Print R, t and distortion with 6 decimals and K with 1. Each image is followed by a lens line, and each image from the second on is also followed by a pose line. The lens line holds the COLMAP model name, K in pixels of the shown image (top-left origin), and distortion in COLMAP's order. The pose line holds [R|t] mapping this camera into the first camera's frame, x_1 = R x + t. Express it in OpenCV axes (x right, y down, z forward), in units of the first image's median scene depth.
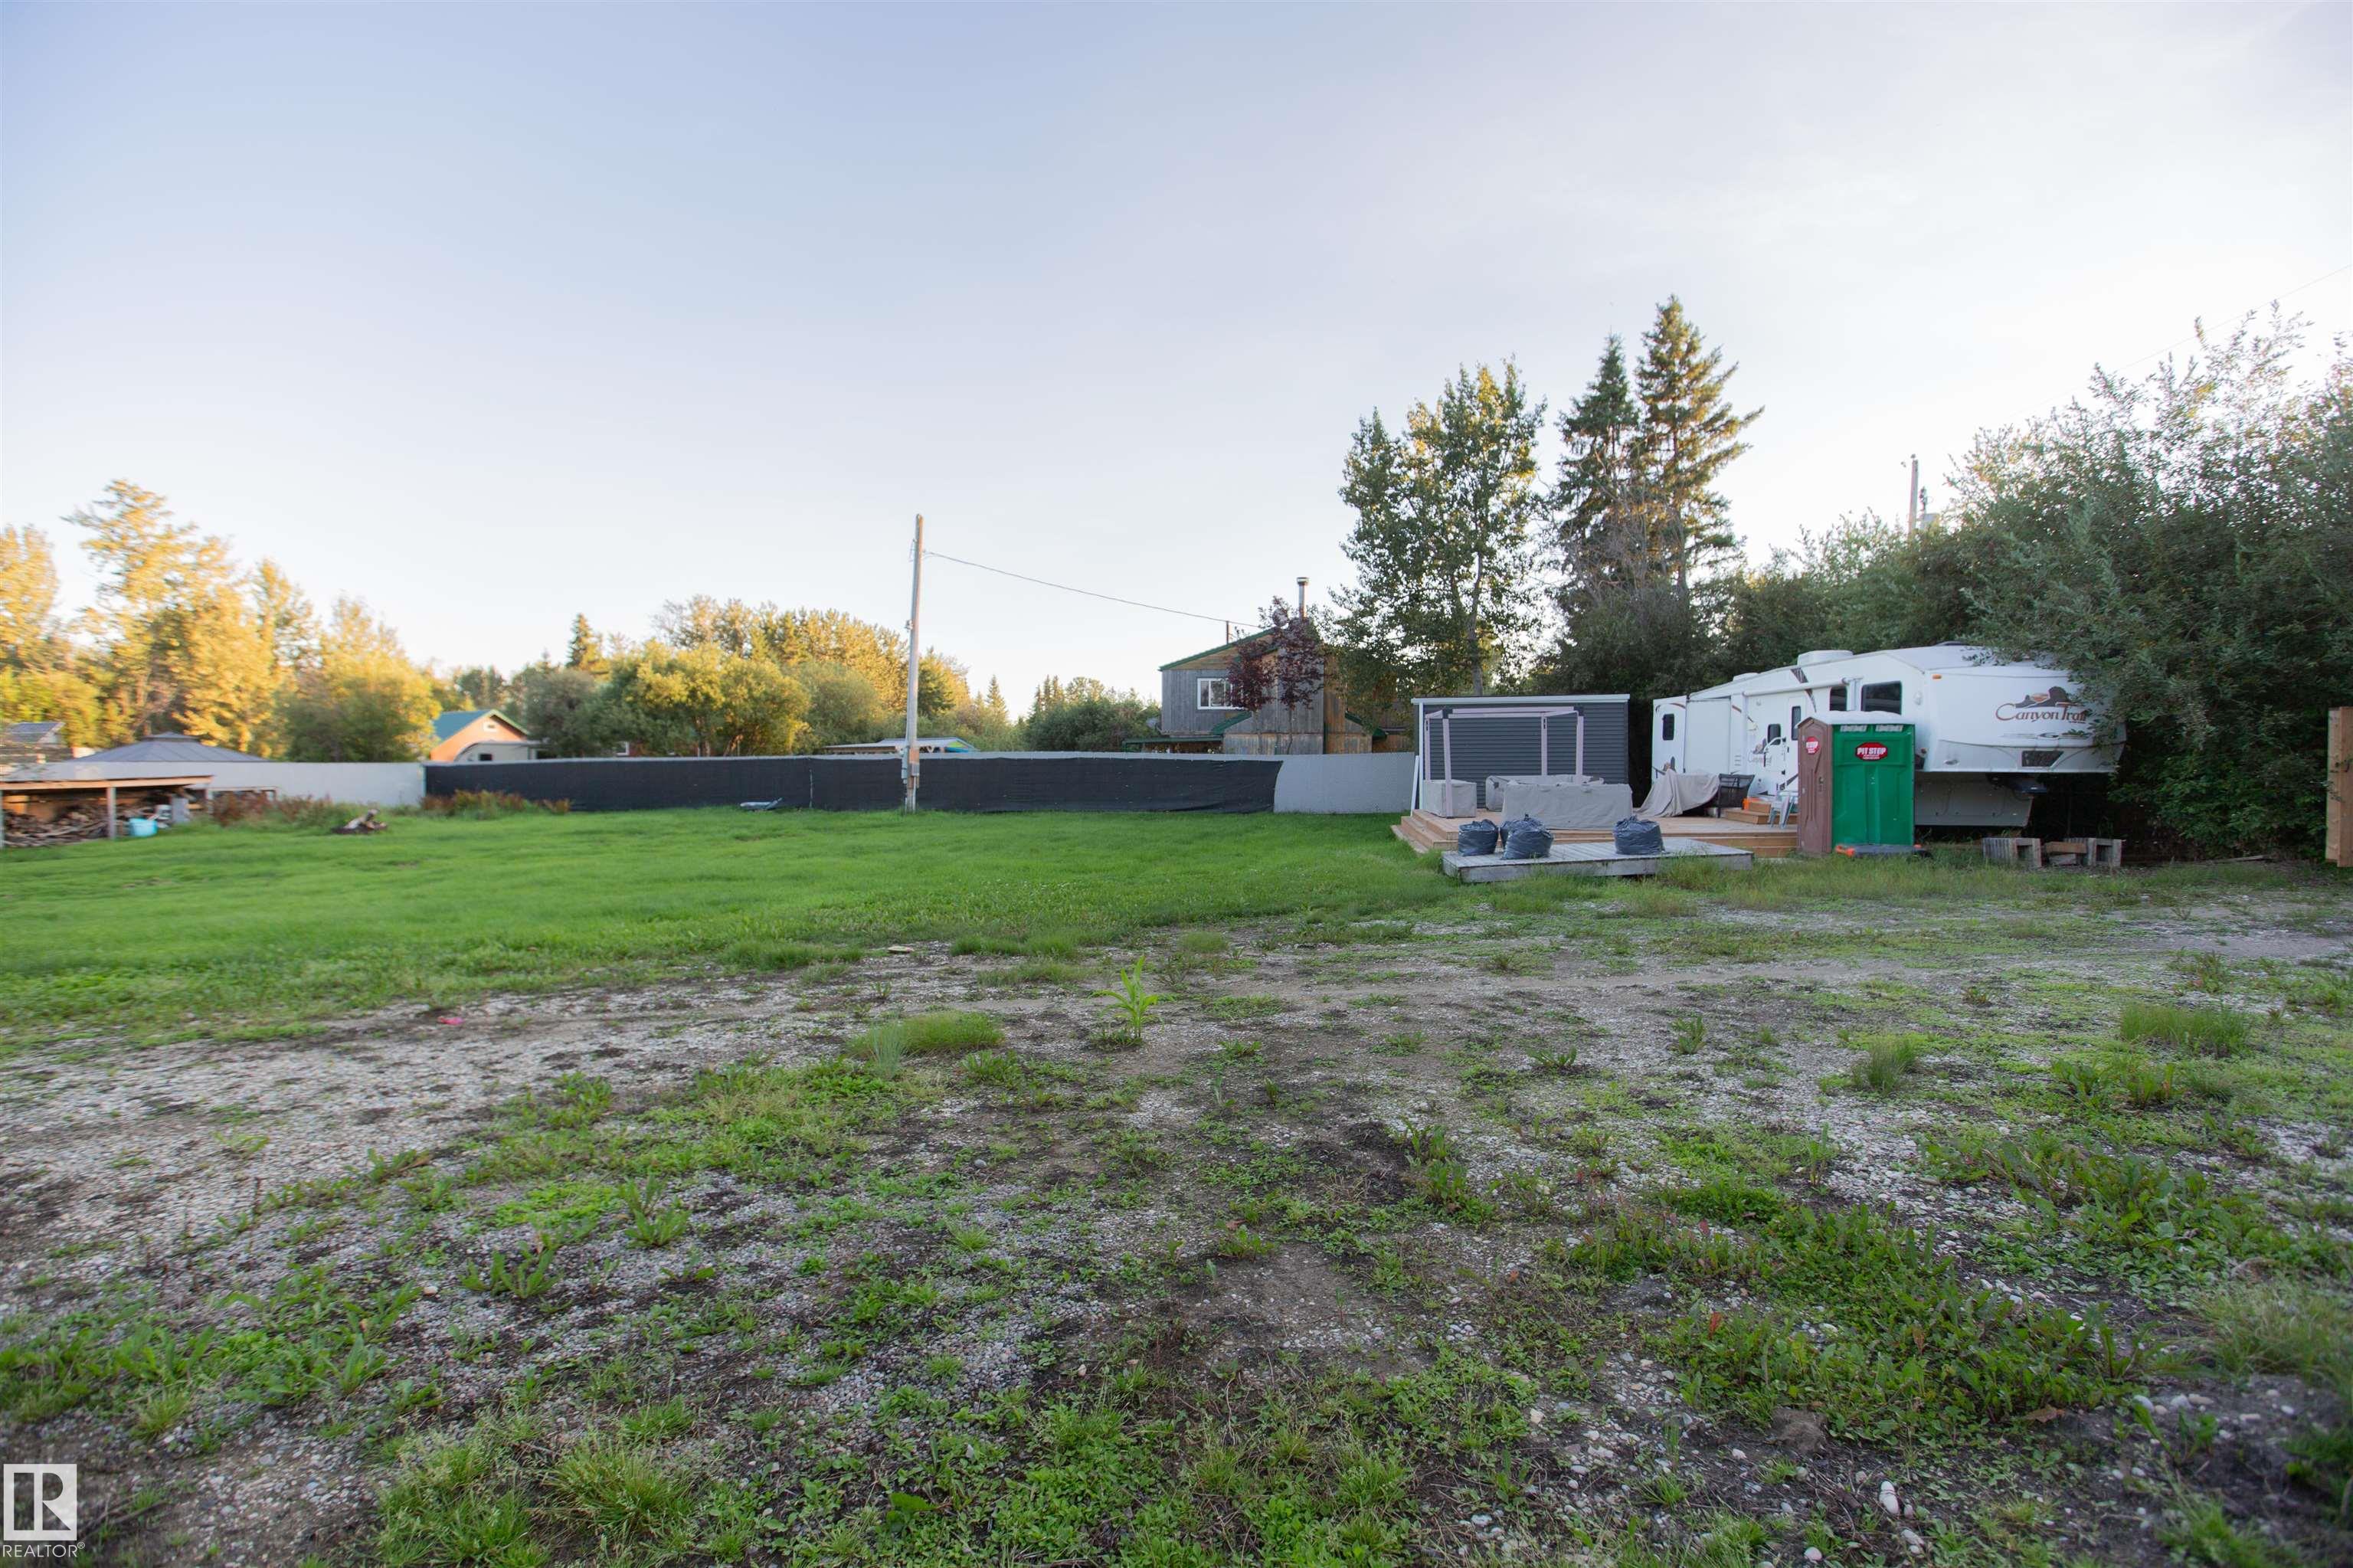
lens RADIAL K [[1087.3, 0, 1168.6], [0, 1087.3, 781.0], [0, 0, 1]] dist [-0.044429, 0.014529]
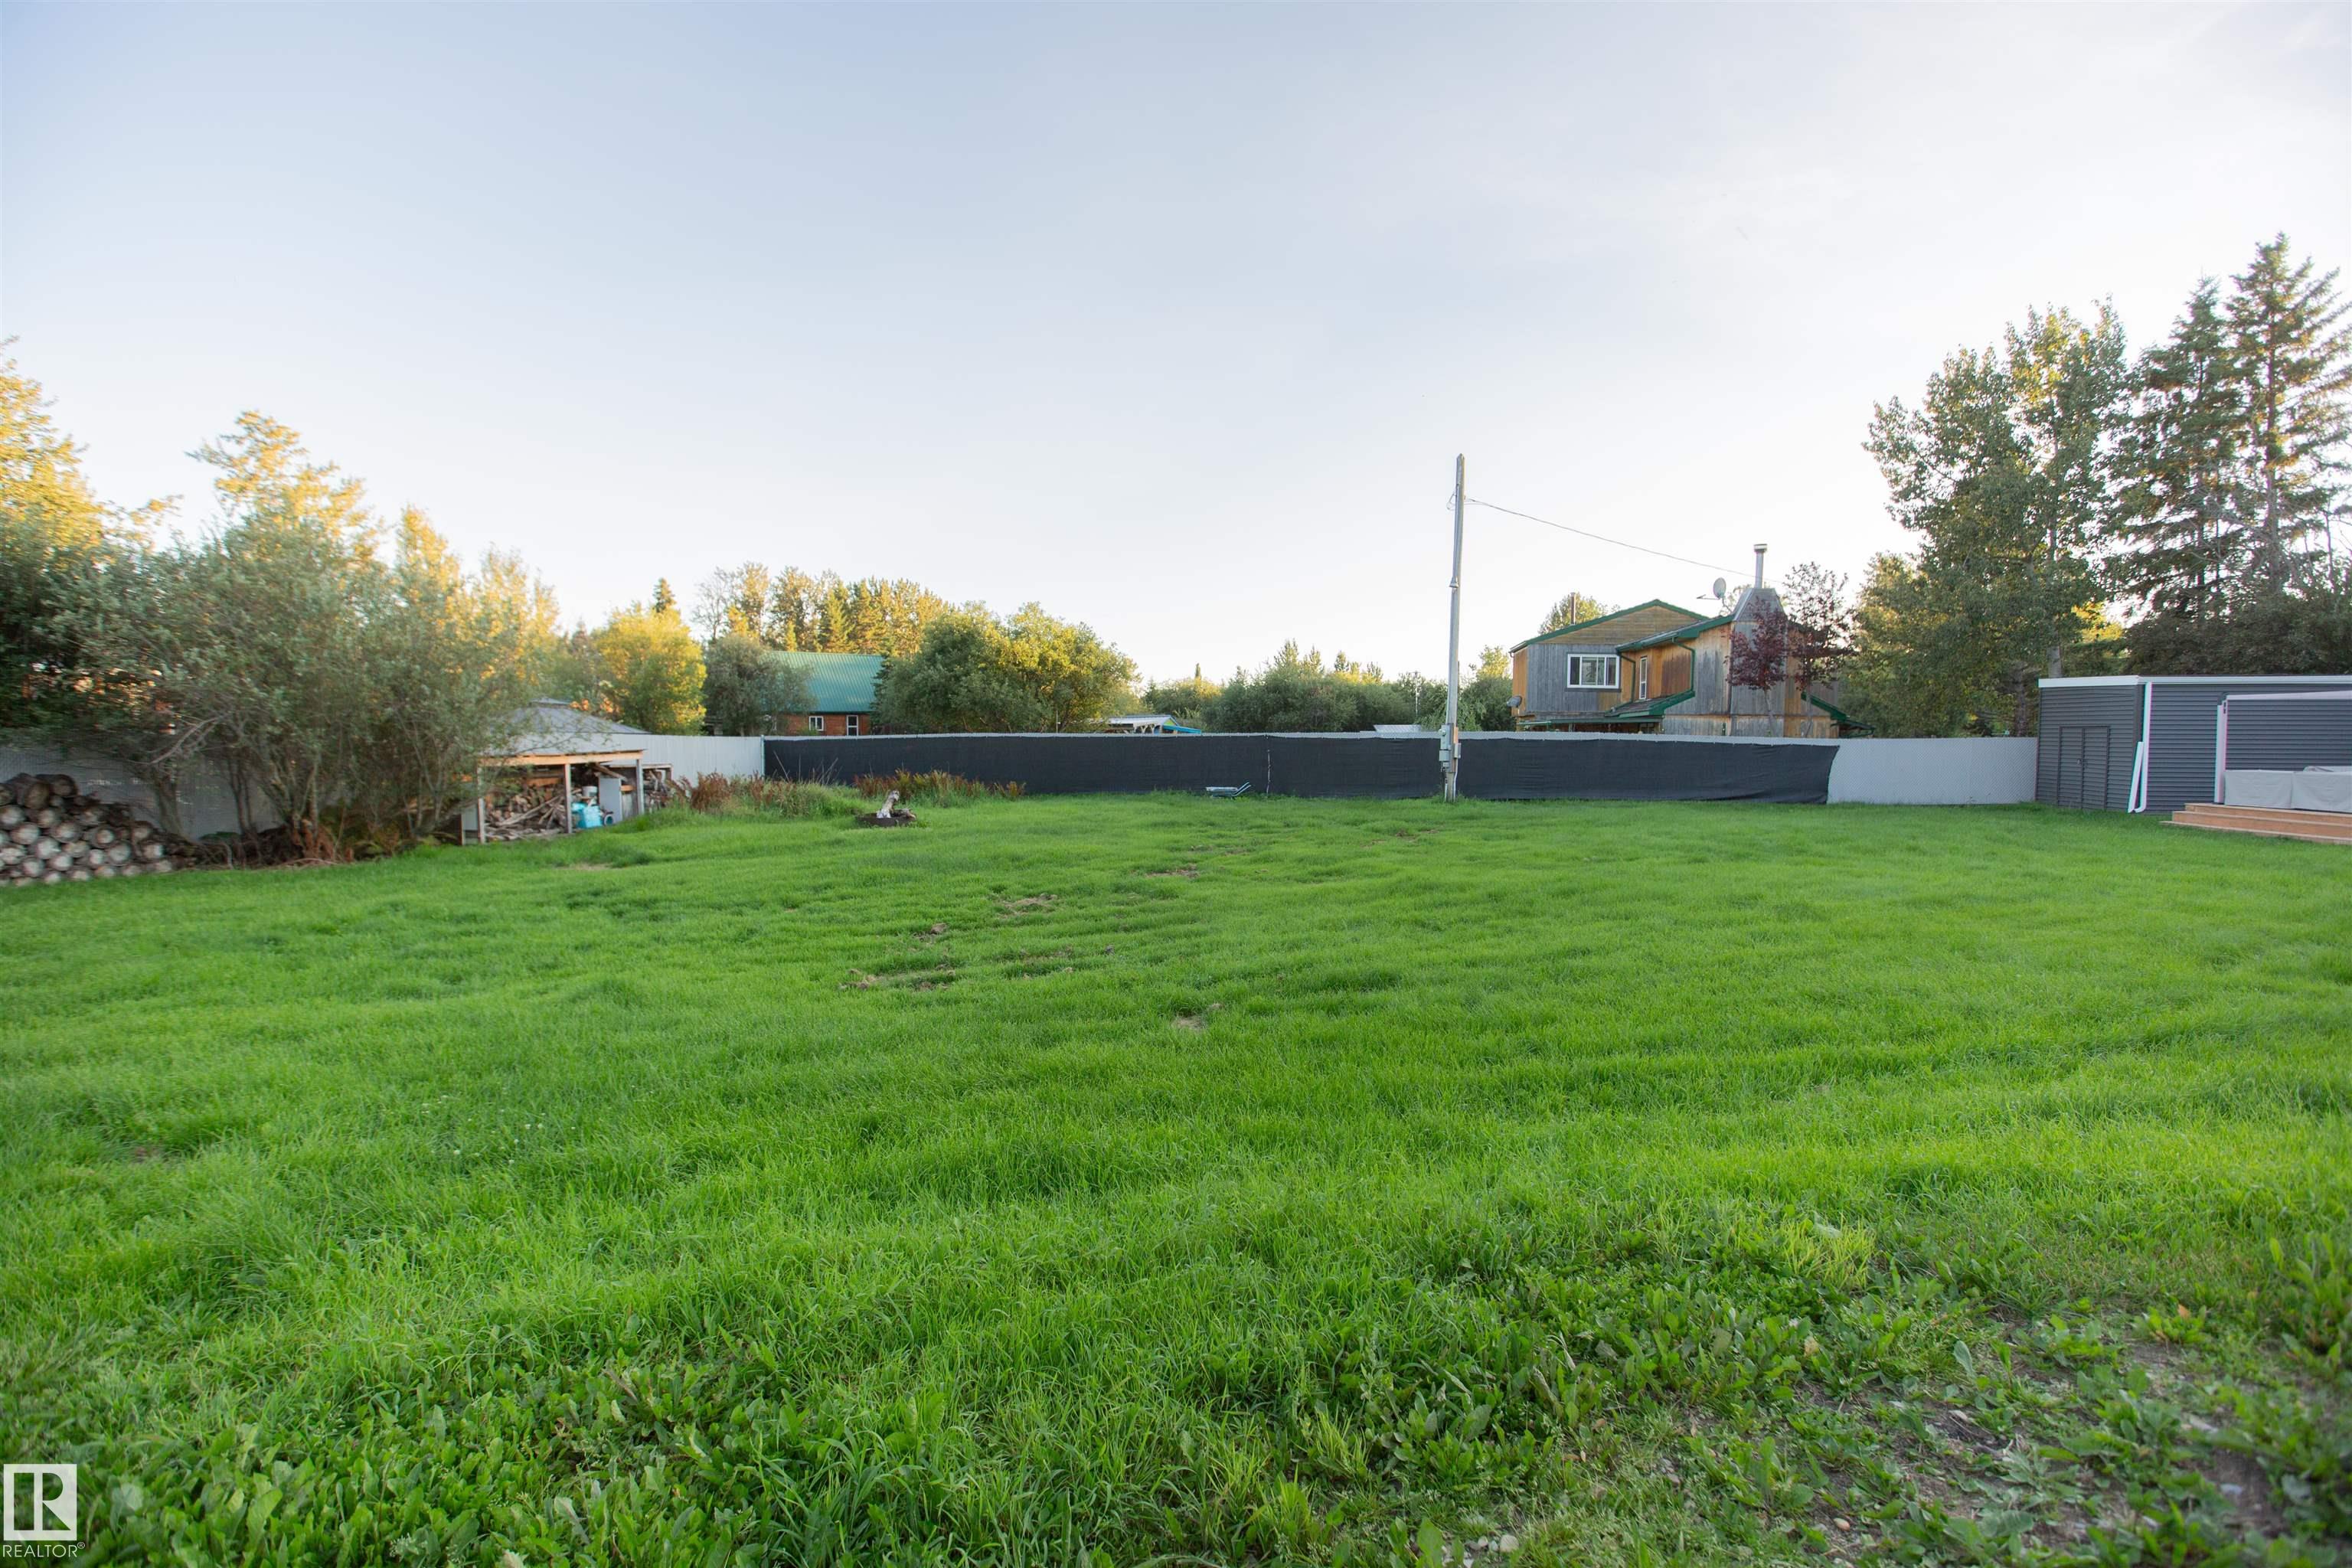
lens RADIAL K [[1086.8, 0, 1168.1], [0, 1086.8, 781.0], [0, 0, 1]] dist [-0.044429, 0.014529]
pose [[0.998874, 0.008164, 0.046741, -0.394500], [-0.008943, 0.999824, 0.016490, 0.001019], [-0.046598, -0.016889, 0.998771, 0.116175]]
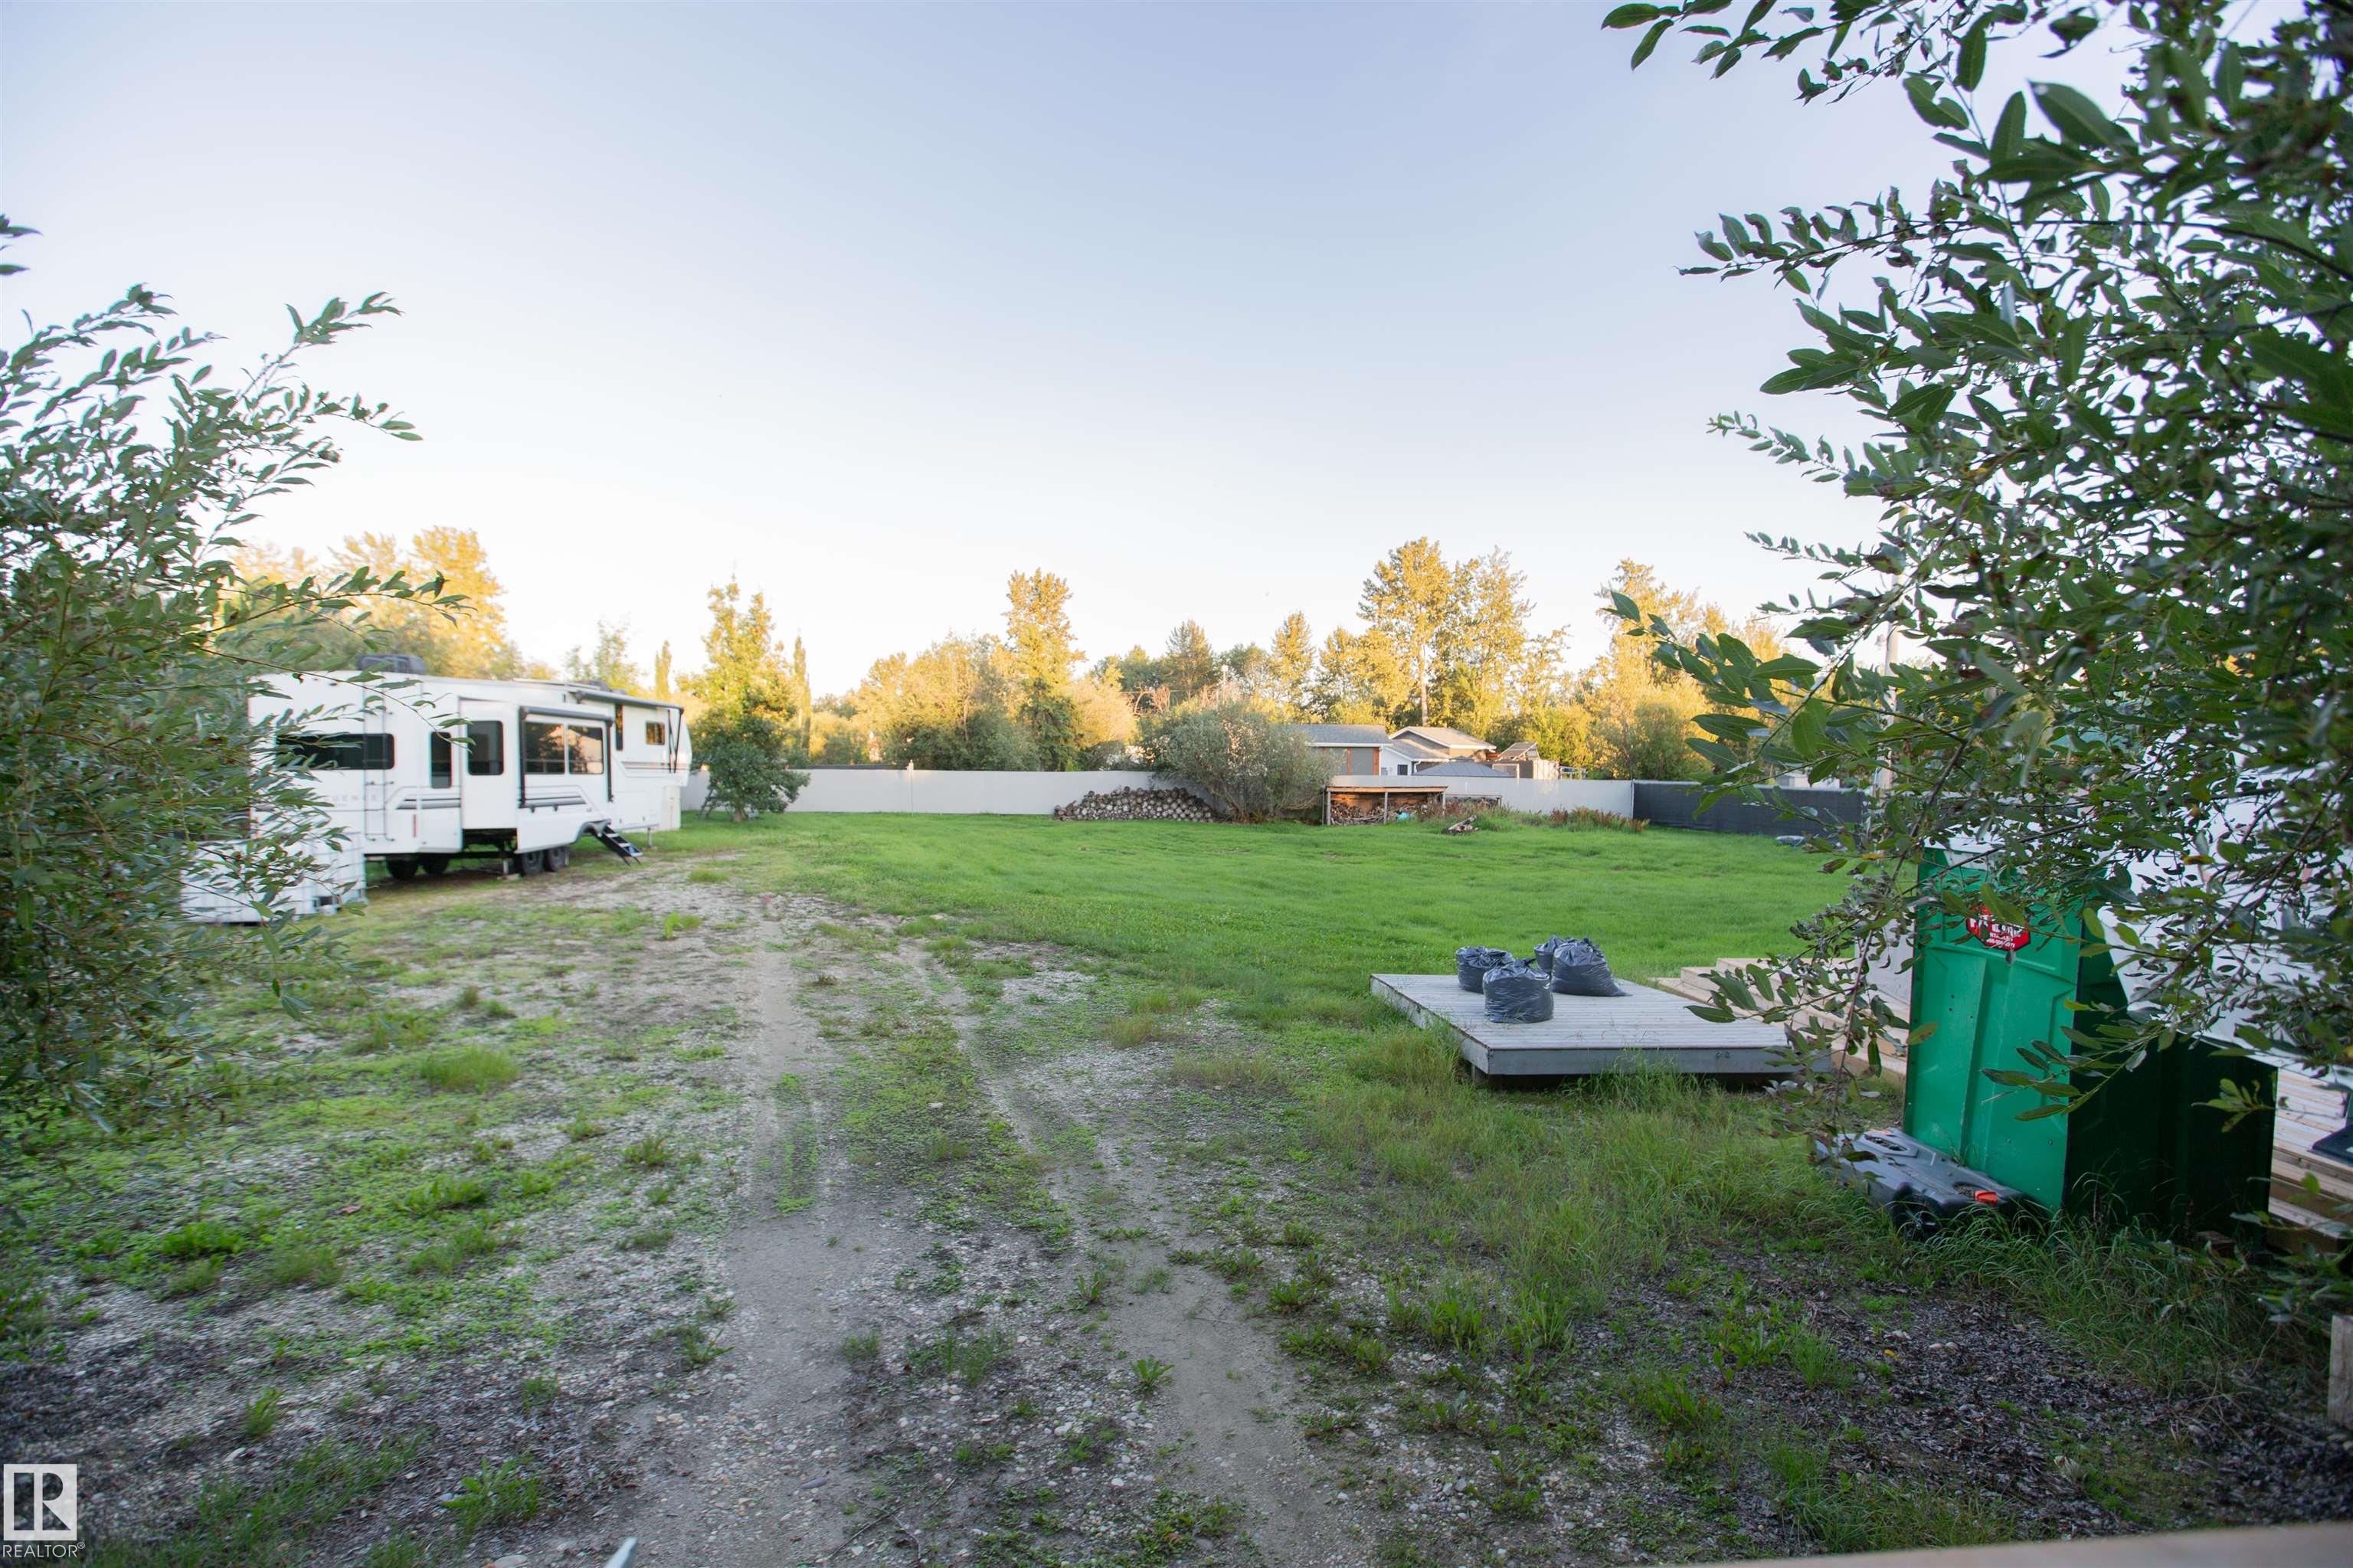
lens RADIAL K [[1093.6, 0, 1176.5], [0, 1093.6, 784.0], [0, 0, 1]] dist [-0.055748, 0.024809]
pose [[0.207759, 0.036838, -0.977486, 0.360193], [-0.035503, 0.998916, 0.030100, -0.029638], [0.977536, 0.028450, 0.208841, 0.230281]]
